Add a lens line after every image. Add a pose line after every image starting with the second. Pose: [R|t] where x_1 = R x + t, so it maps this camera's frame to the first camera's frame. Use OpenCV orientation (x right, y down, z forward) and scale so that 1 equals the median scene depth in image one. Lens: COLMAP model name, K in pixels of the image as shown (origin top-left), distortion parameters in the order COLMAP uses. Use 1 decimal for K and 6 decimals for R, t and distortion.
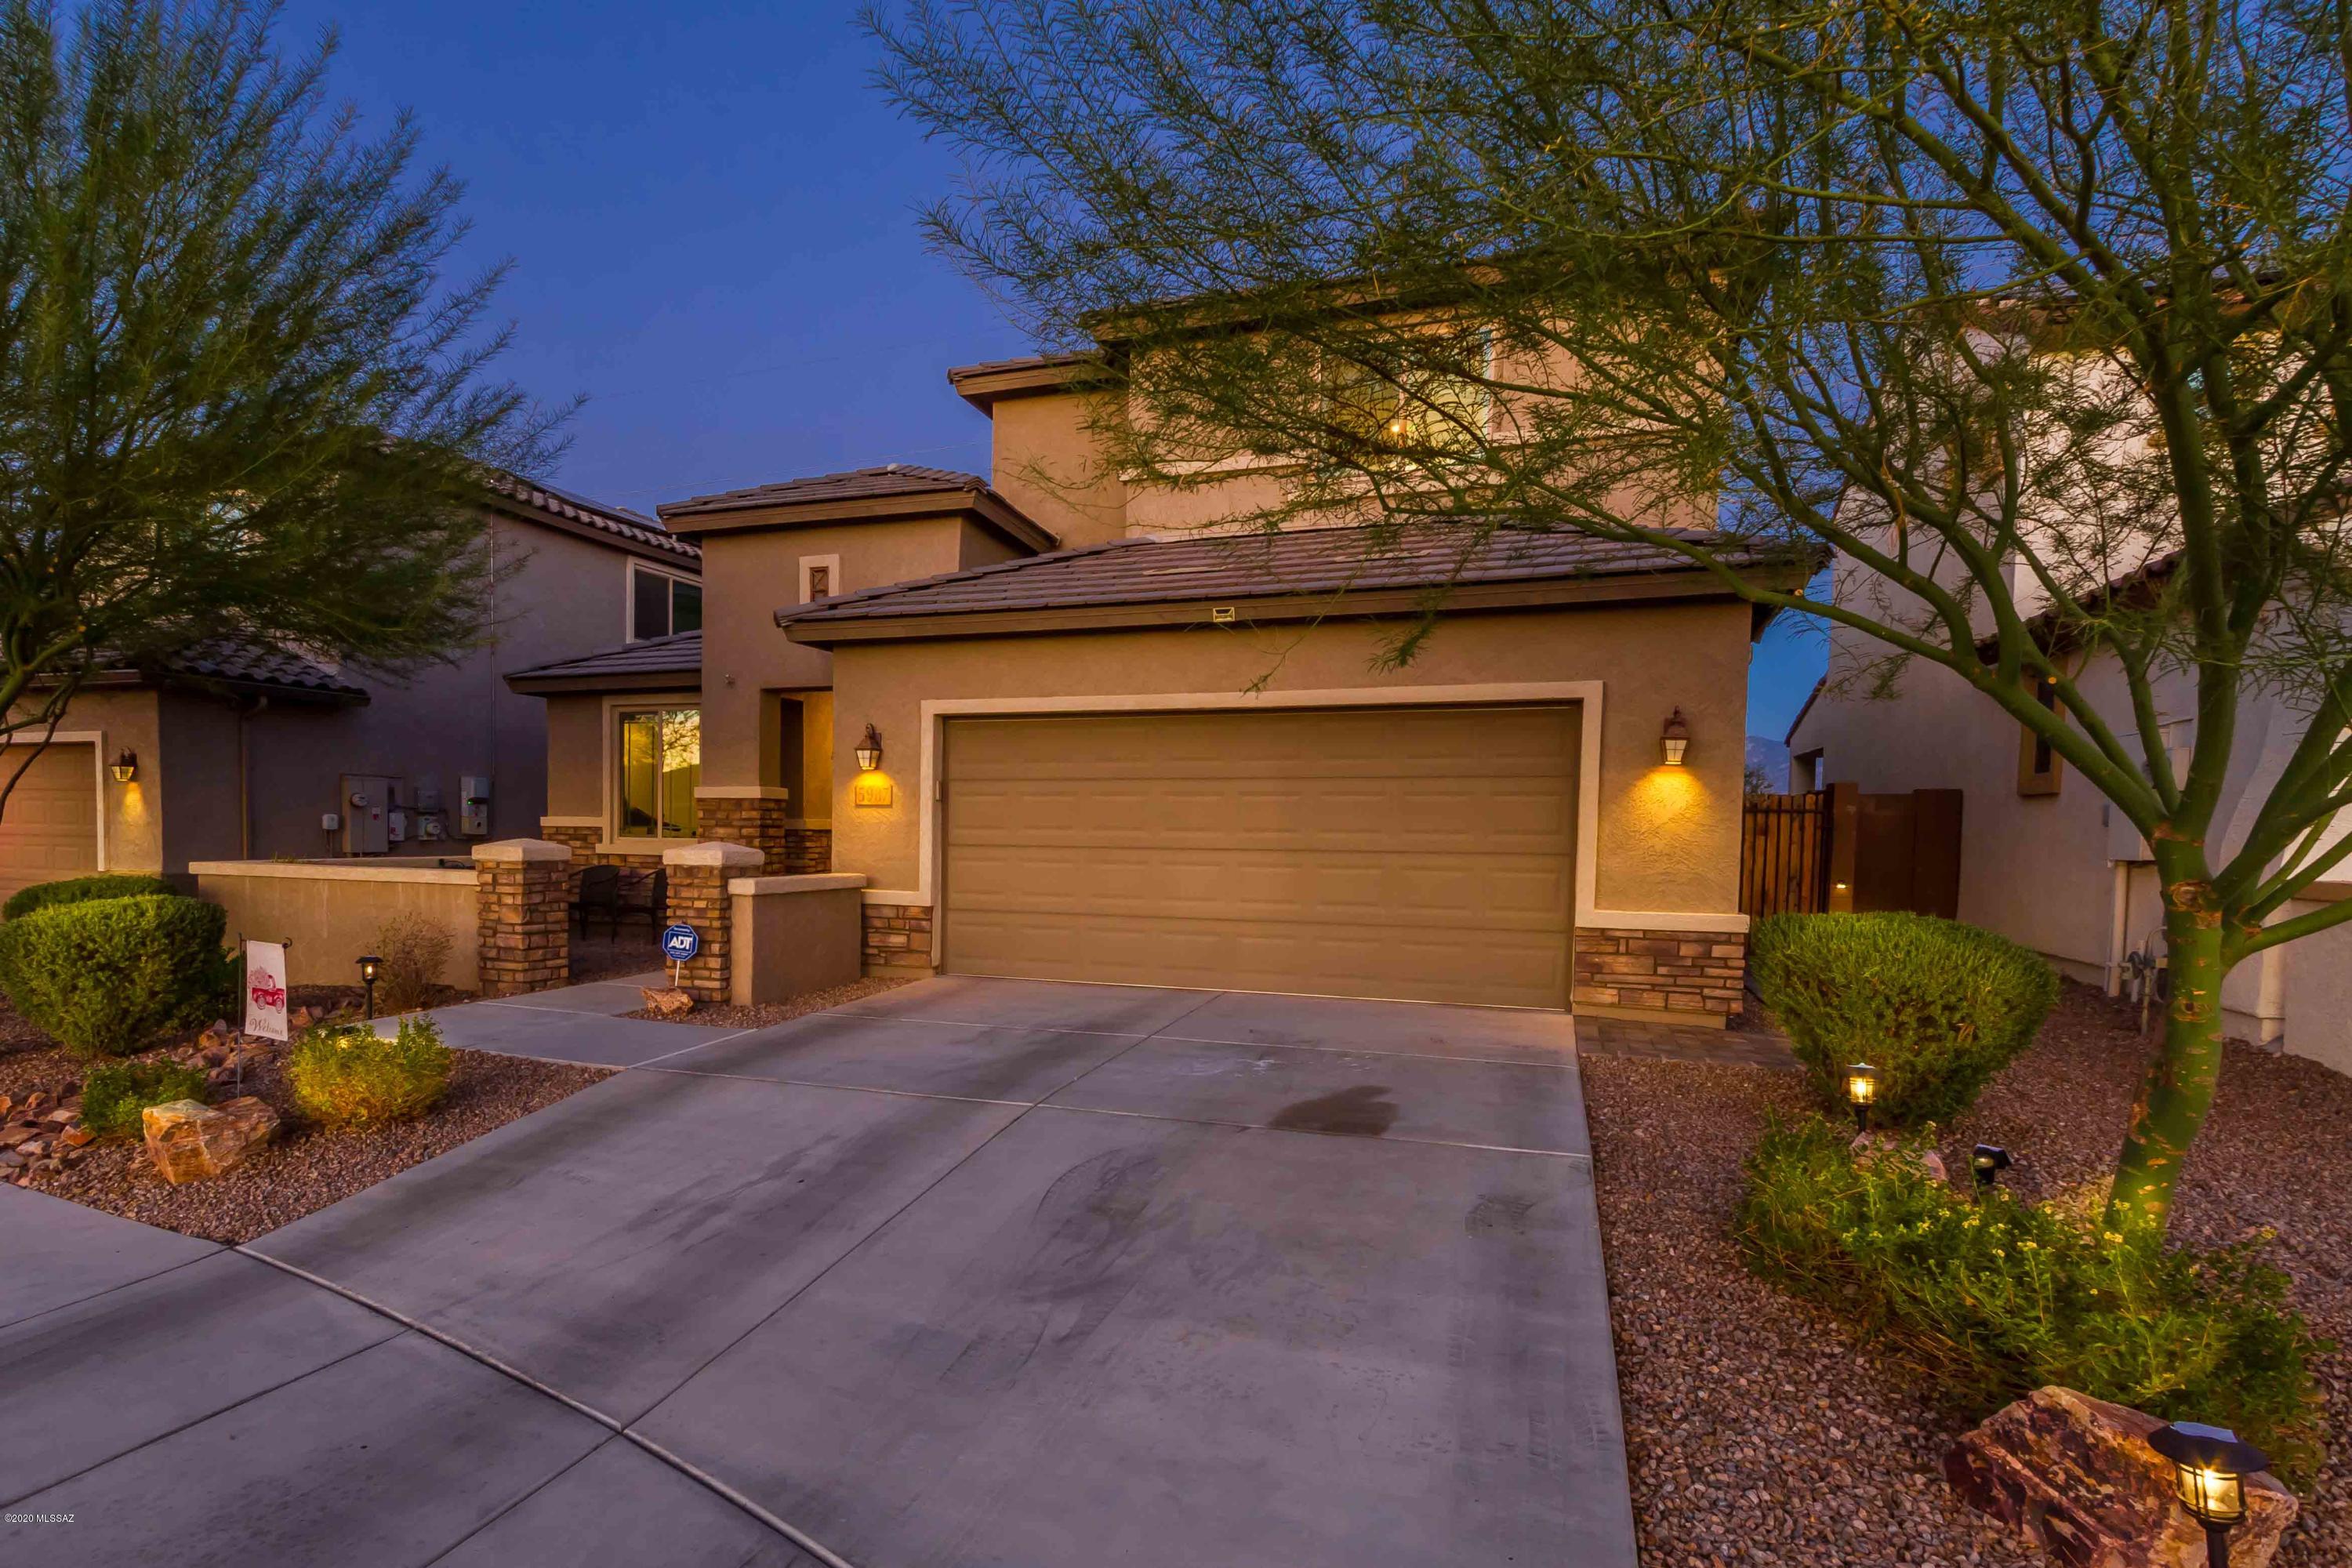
lens RADIAL K [[1173.2, 0, 1232.2], [0, 1173.2, 789.0], [0, 0, 1]] dist [0.000190, -0.000109]
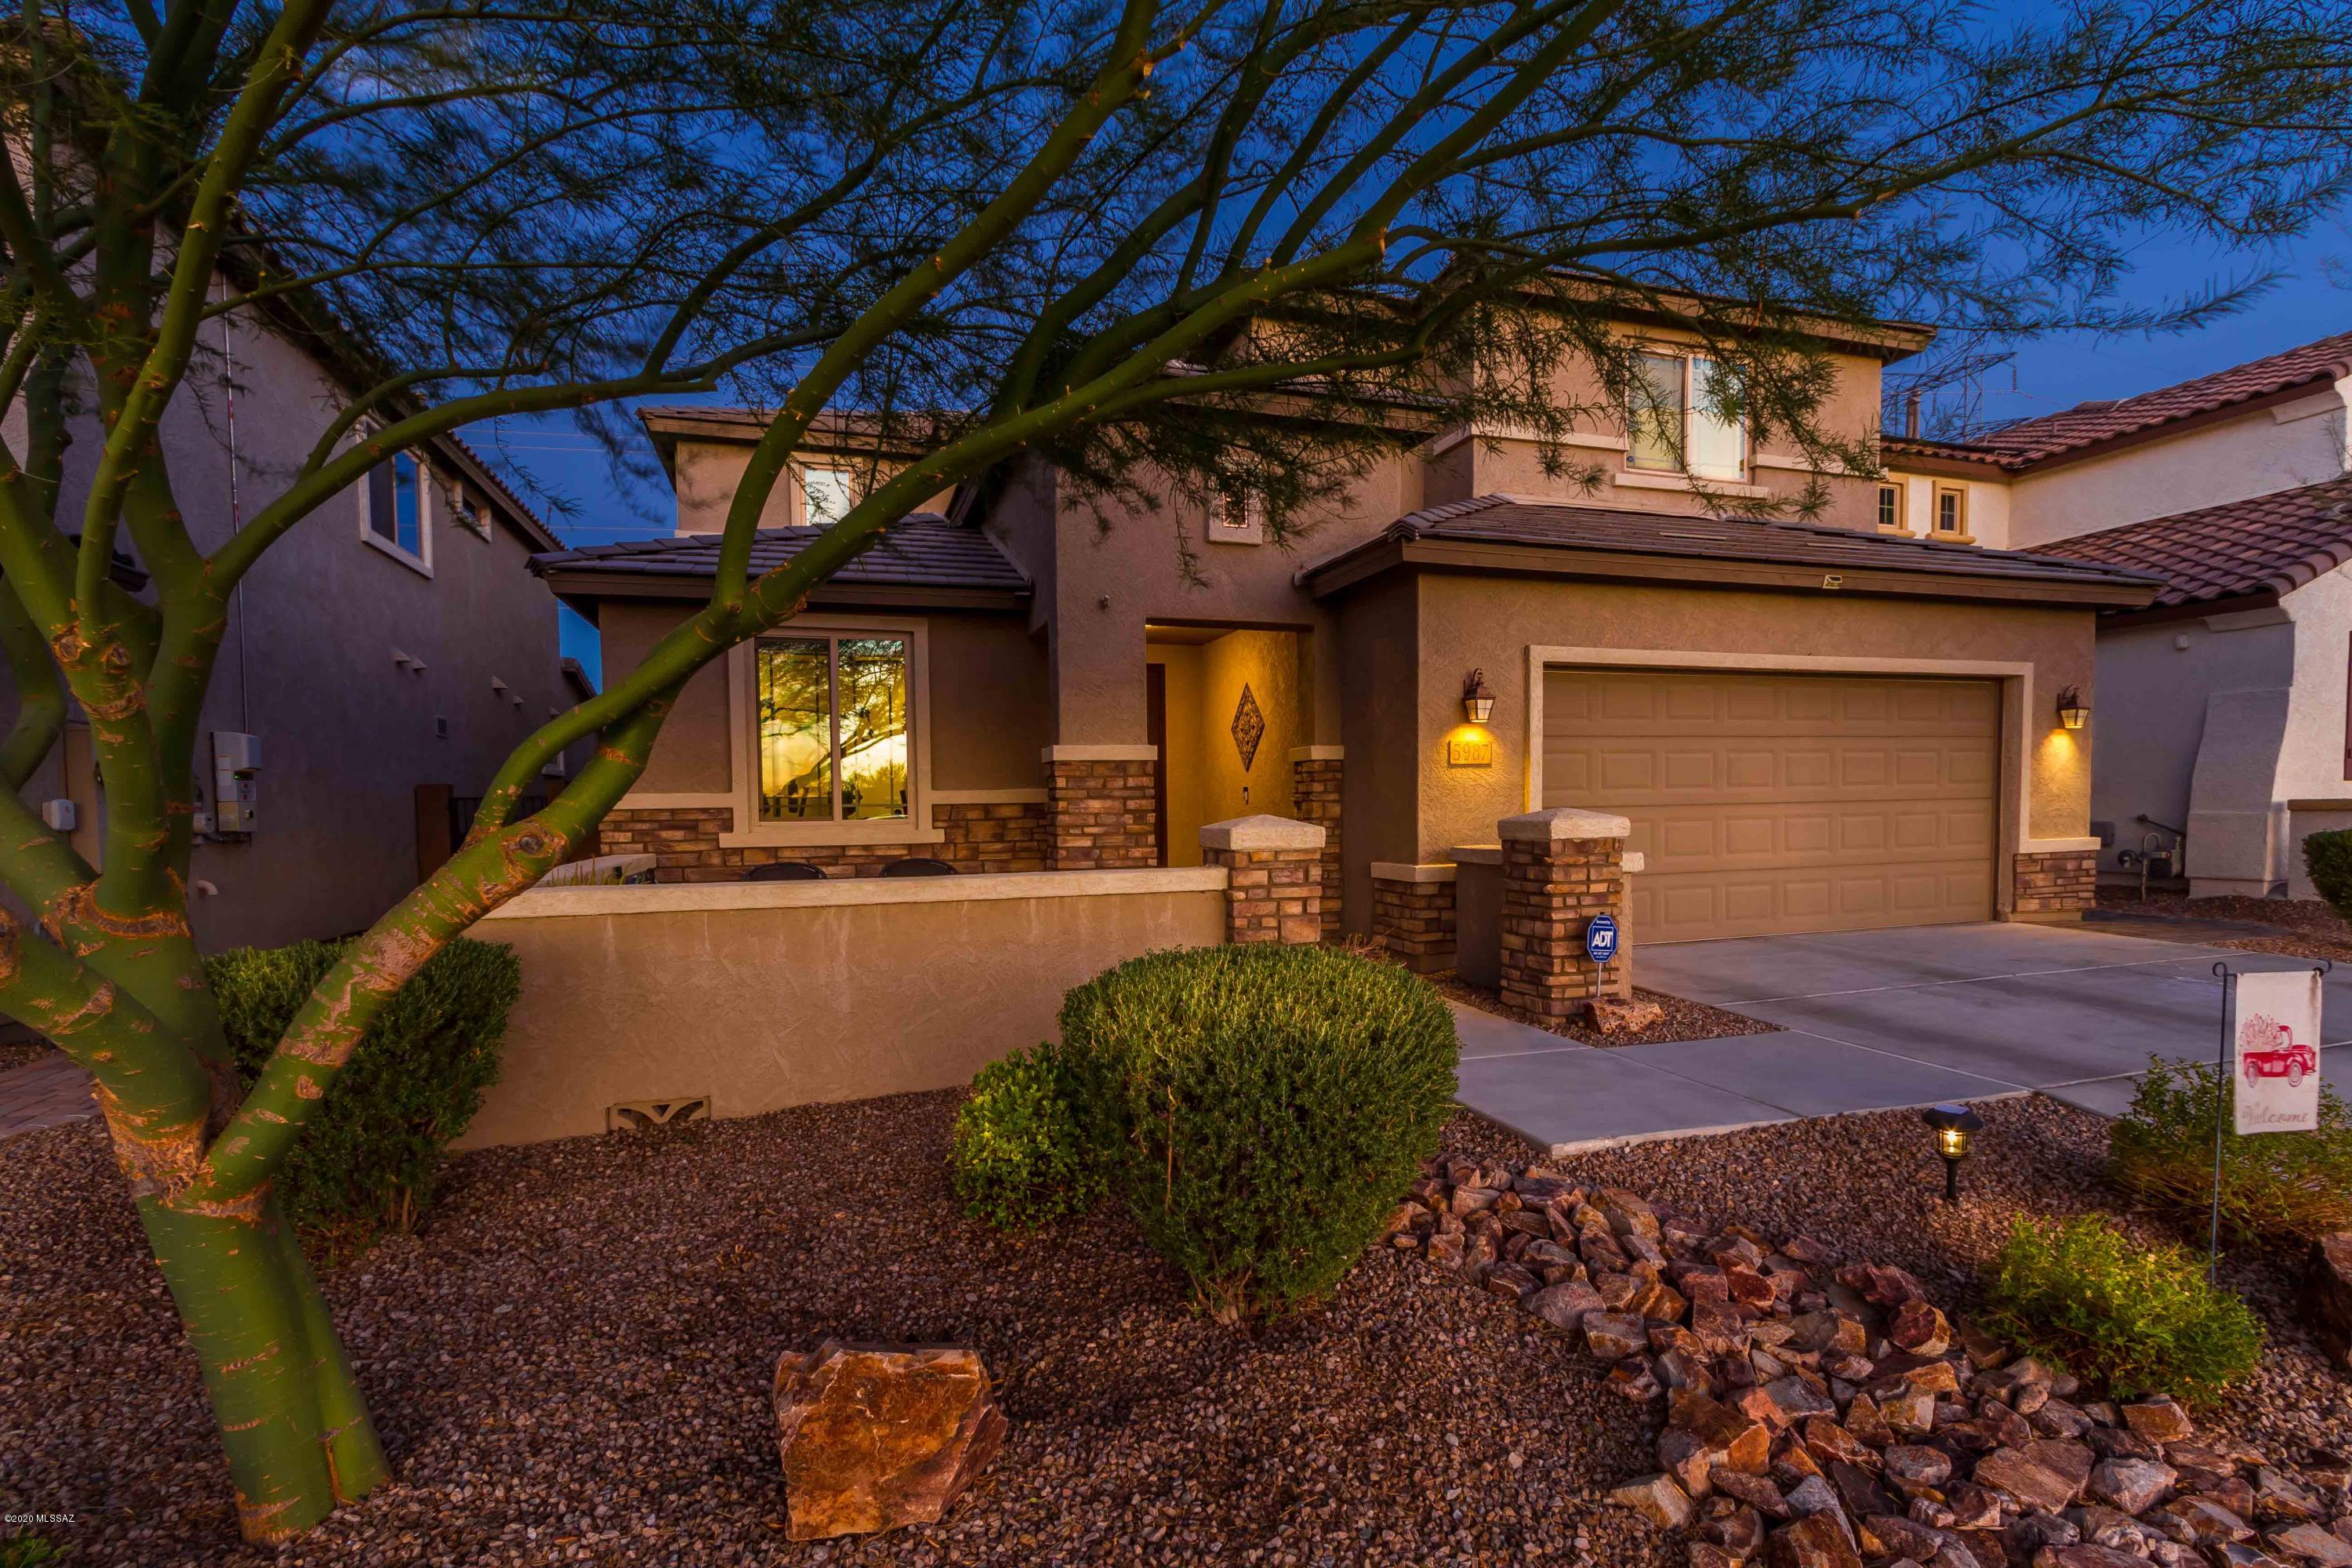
lens RADIAL K [[1018.1, 0, 1169.8], [0, 1018.1, 791.5], [0, 0, 1]] dist [0.001109, 0.000214]
pose [[0.806574, -0.018817, 0.590833, -1.007809], [0.005366, 0.999685, 0.024512, 0.015684], [-0.591108, -0.016600, 0.806421, 0.587229]]
